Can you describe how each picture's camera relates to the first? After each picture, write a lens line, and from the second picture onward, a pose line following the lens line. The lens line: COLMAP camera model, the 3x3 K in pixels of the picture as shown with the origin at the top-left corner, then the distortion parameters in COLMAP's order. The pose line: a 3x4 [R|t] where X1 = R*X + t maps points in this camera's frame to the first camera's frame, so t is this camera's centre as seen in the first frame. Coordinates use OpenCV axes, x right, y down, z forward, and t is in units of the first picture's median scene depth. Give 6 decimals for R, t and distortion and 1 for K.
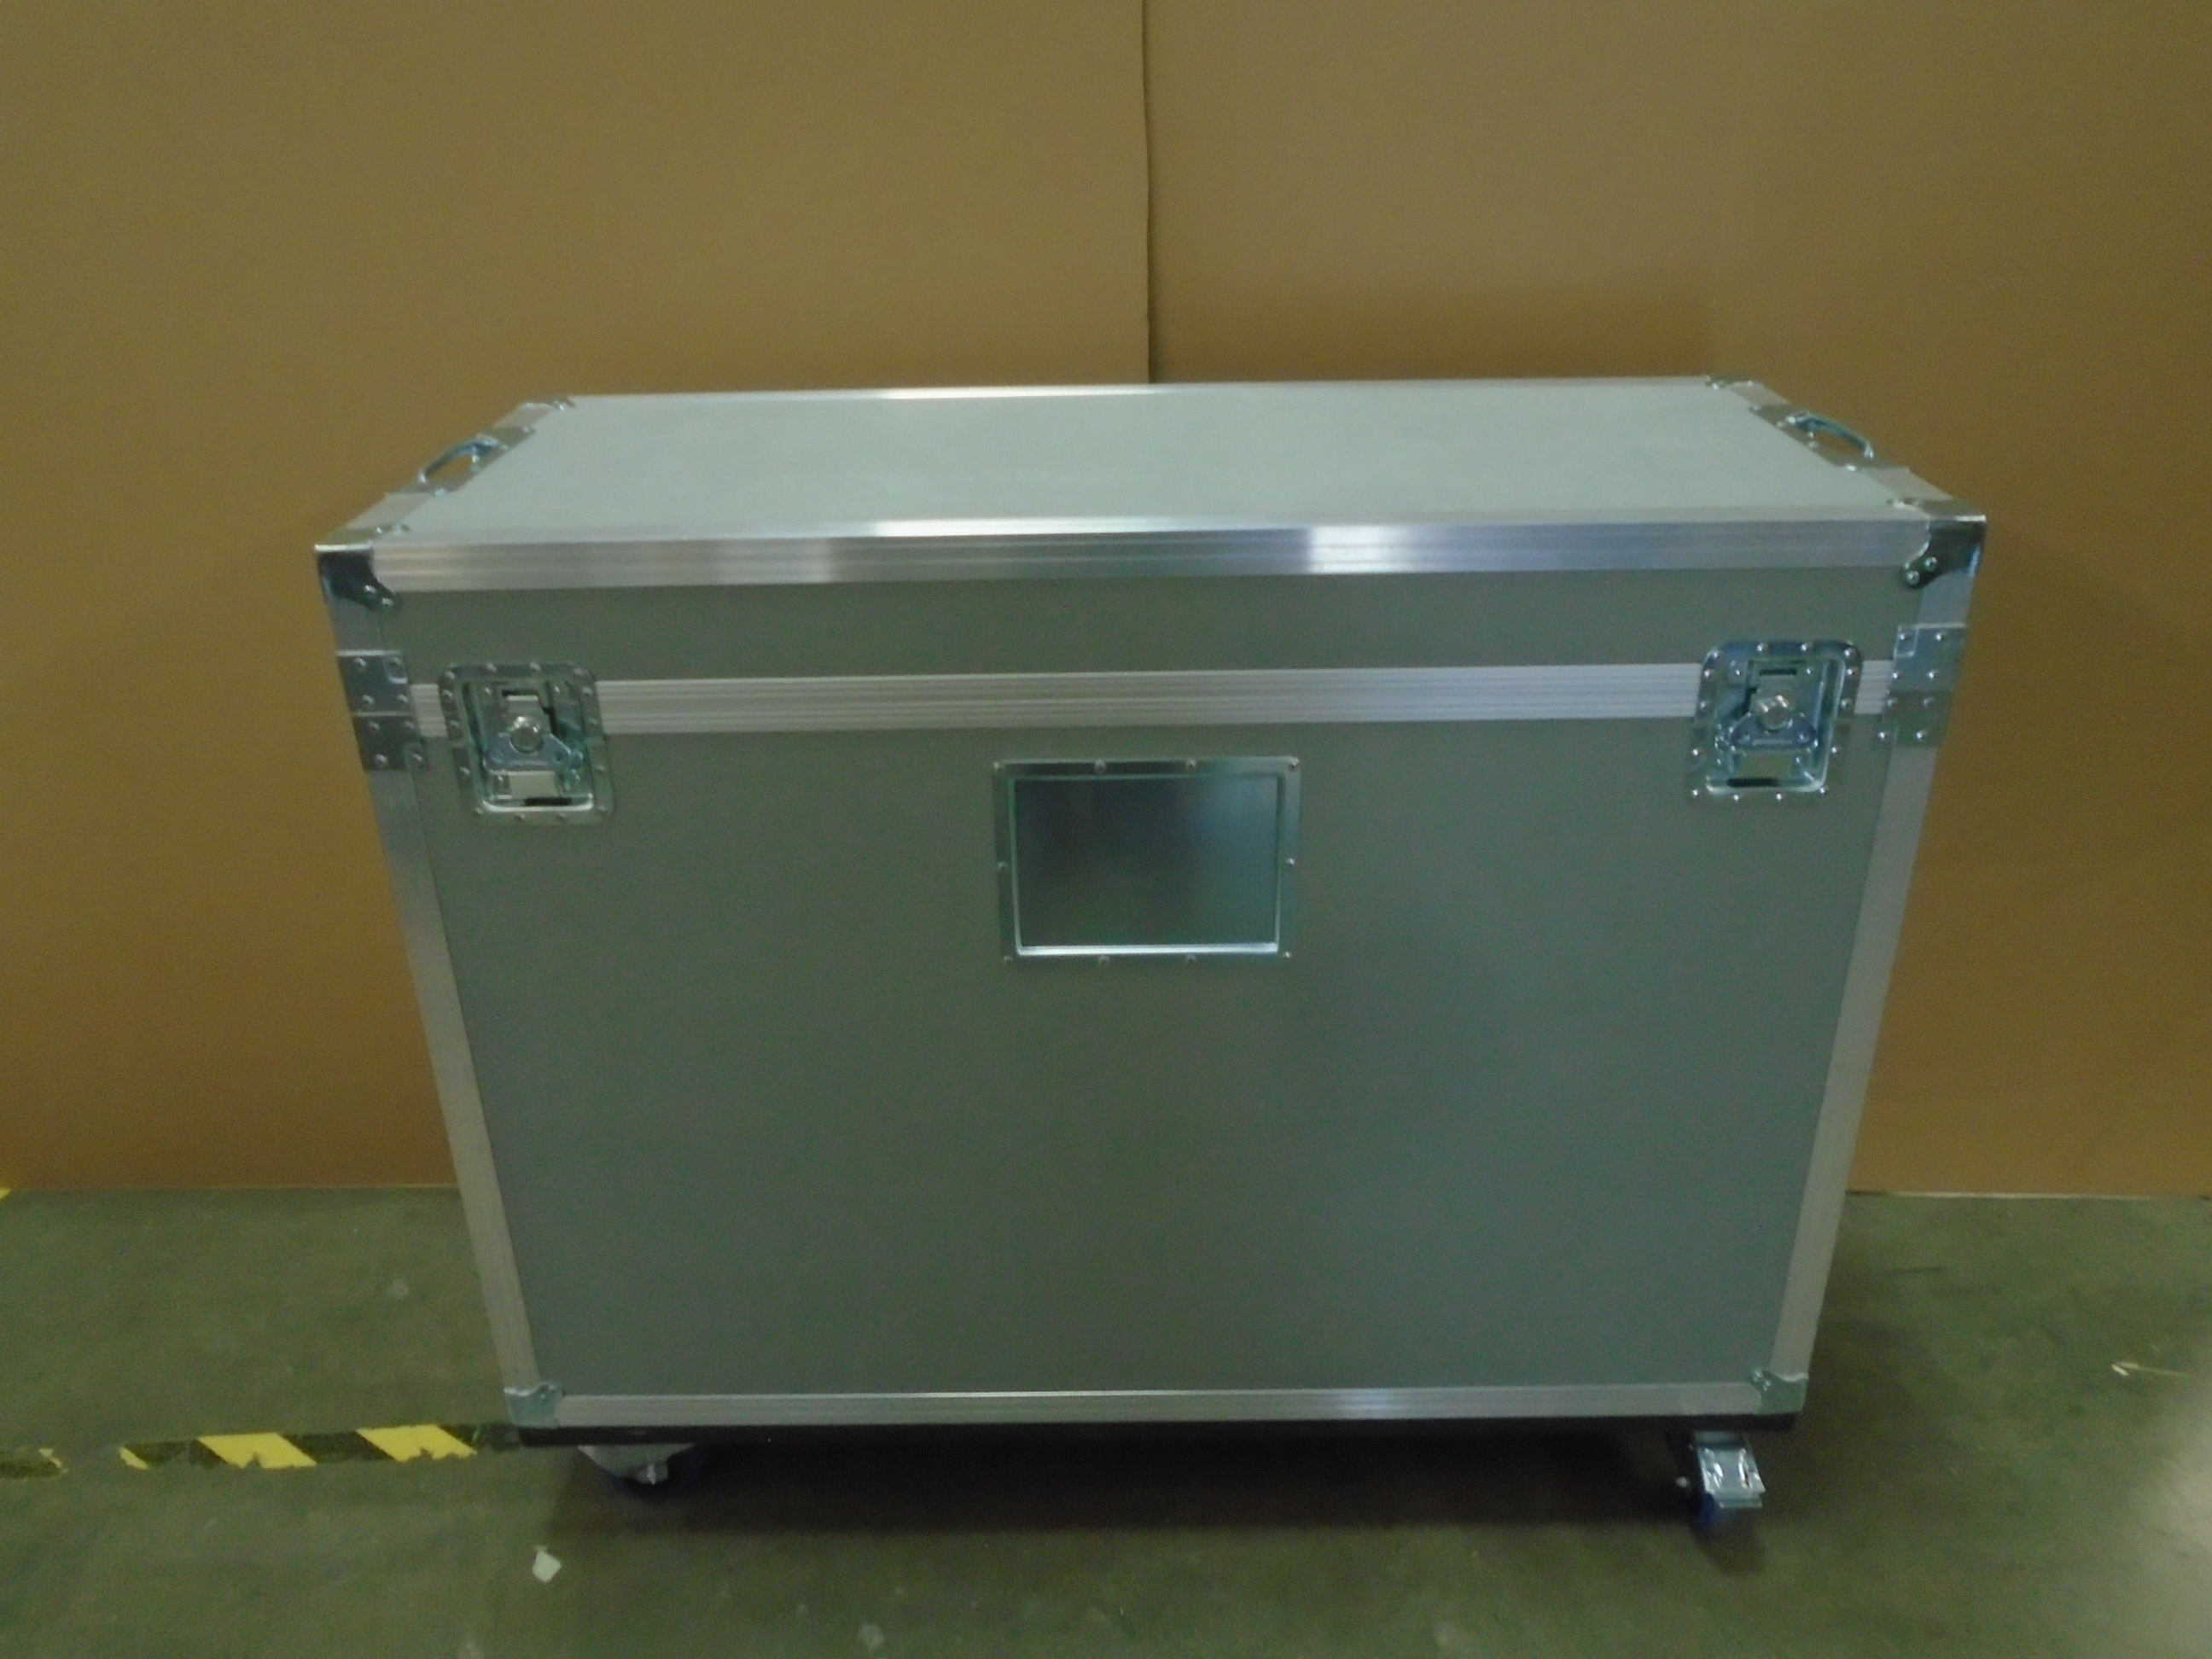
lens RADIAL K [[1688.9, 0, 1108.8], [0, 1688.9, 815.3], [0, 0, 1]] dist [-0.010460, 0.001747]
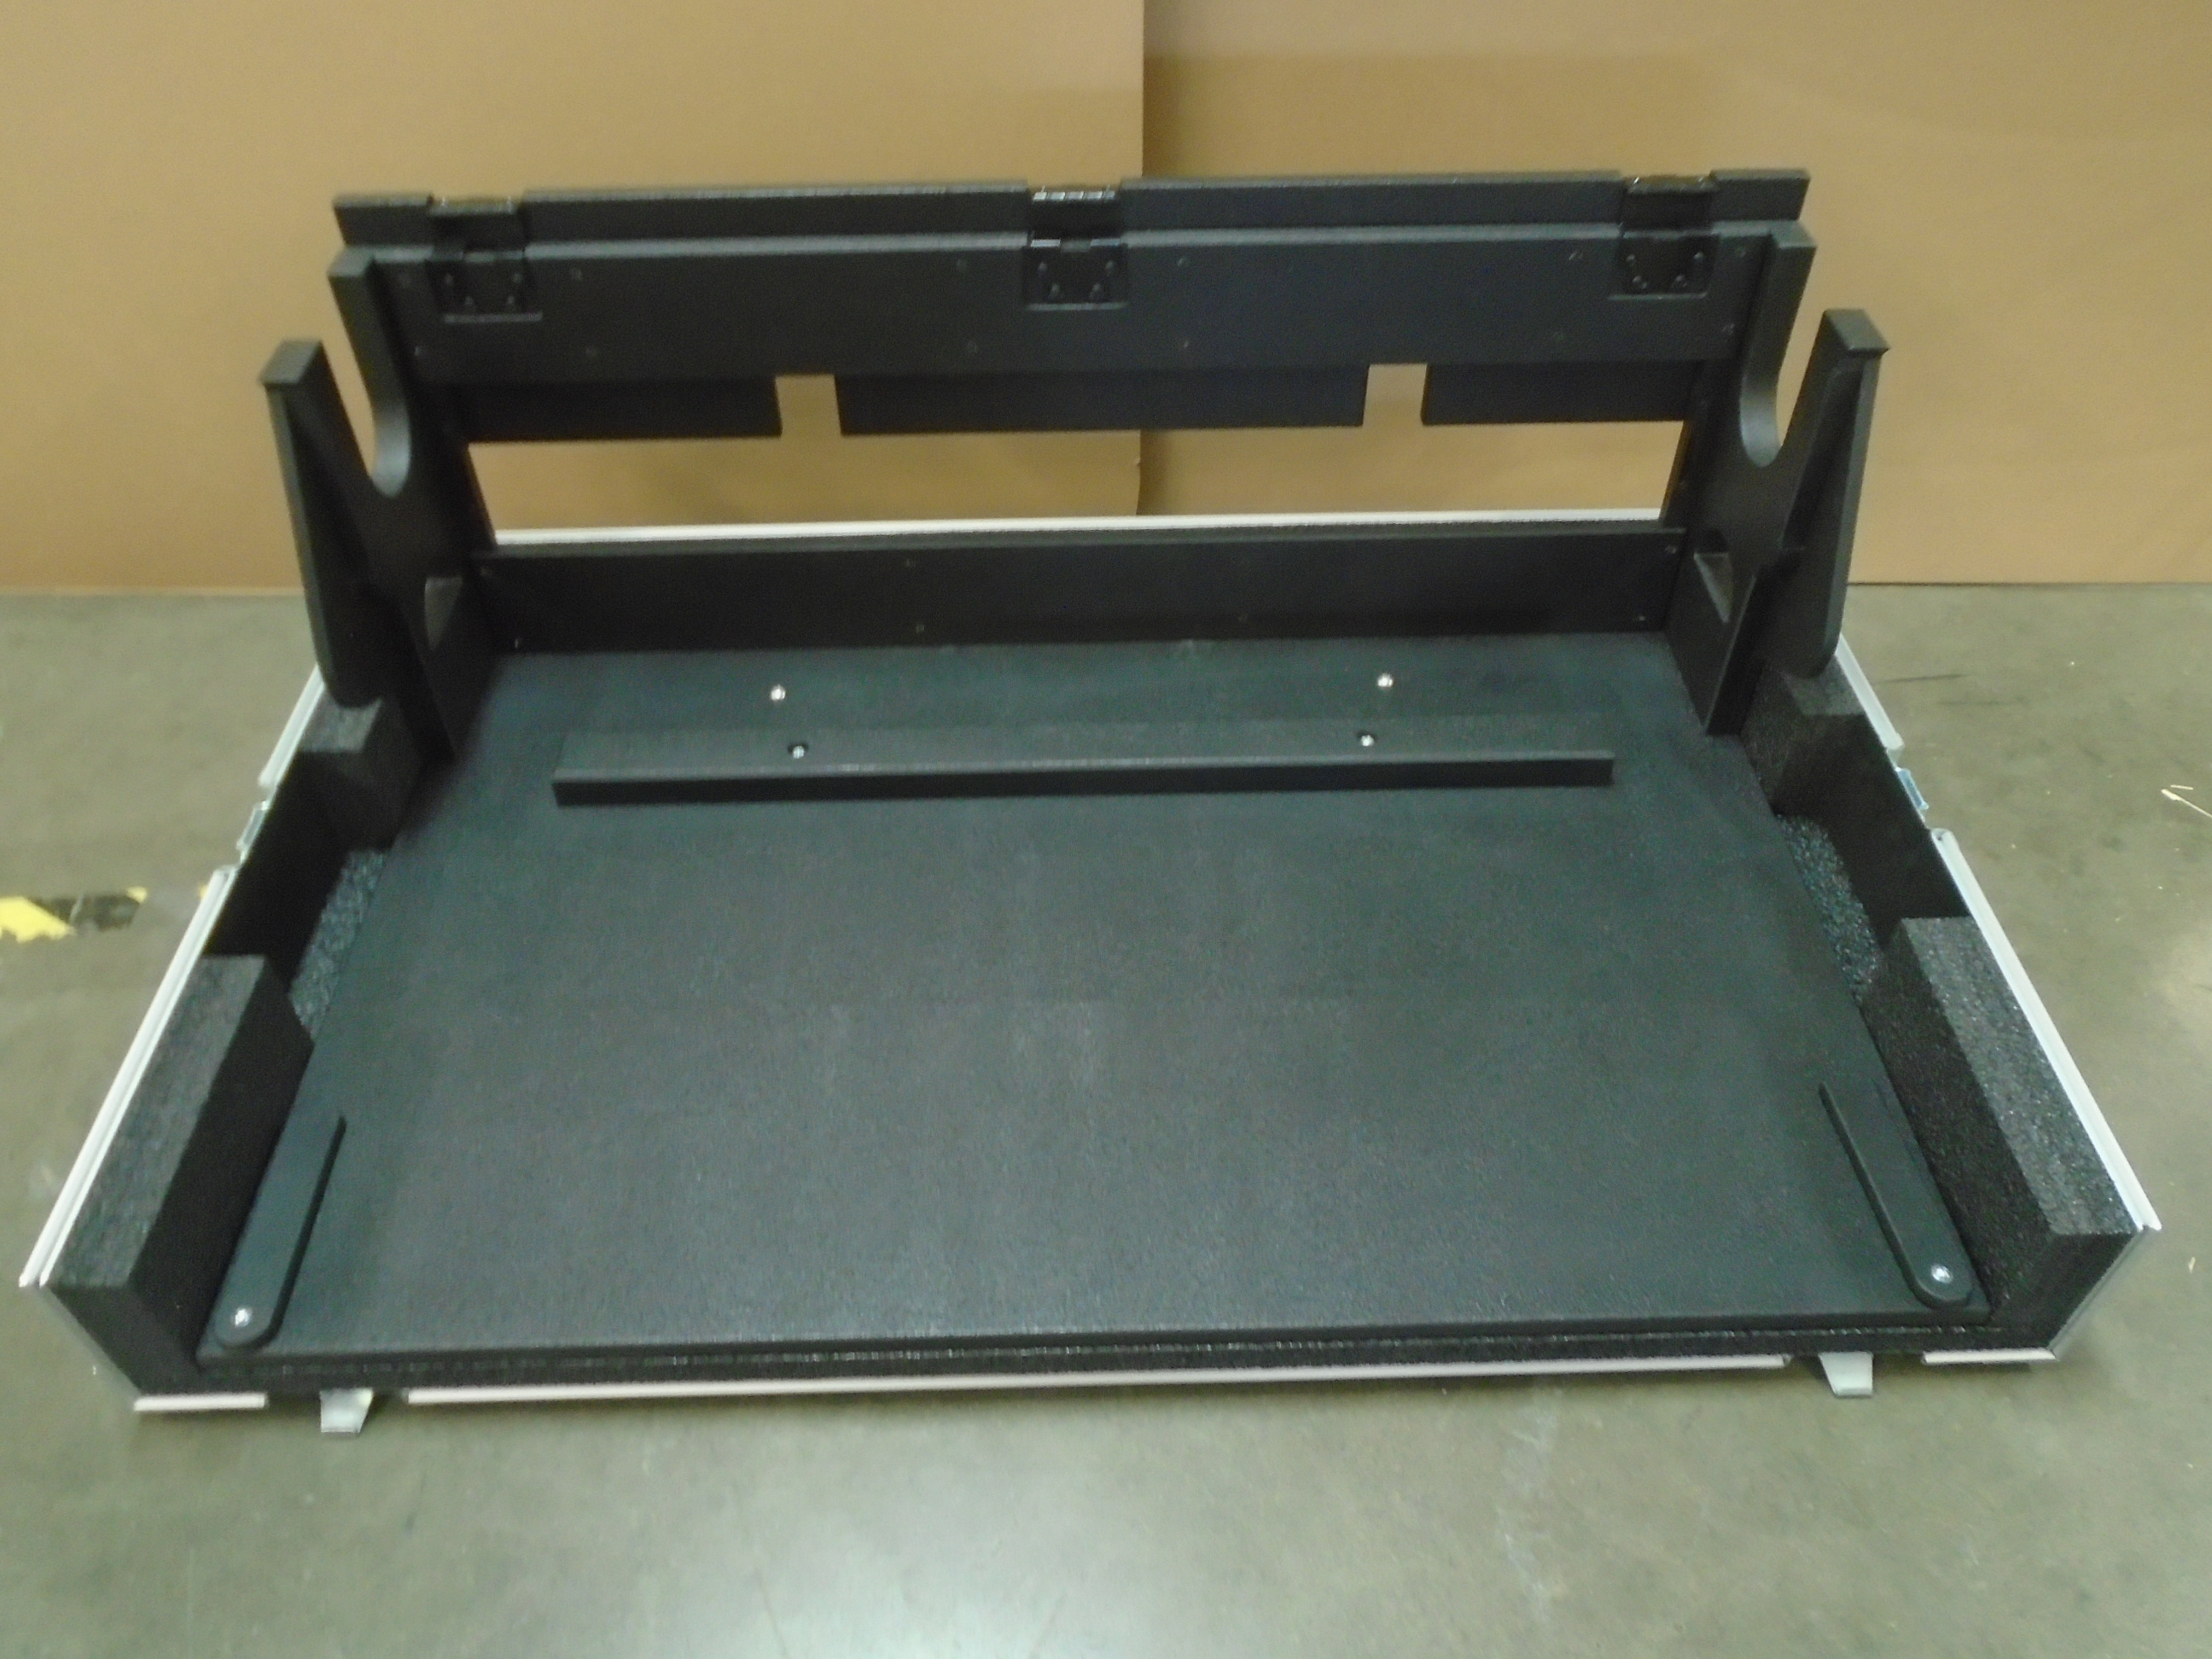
lens RADIAL K [[1688.9, 0, 1112.6], [0, 1688.9, 828.2], [0, 0, 1]] dist [-0.010460, 0.001747]
pose [[0.999337, -0.018348, 0.031456, 0.077107], [0.007199, 0.946290, 0.323240, 0.086585], [-0.035697, -0.322799, 0.945794, 0.265810]]
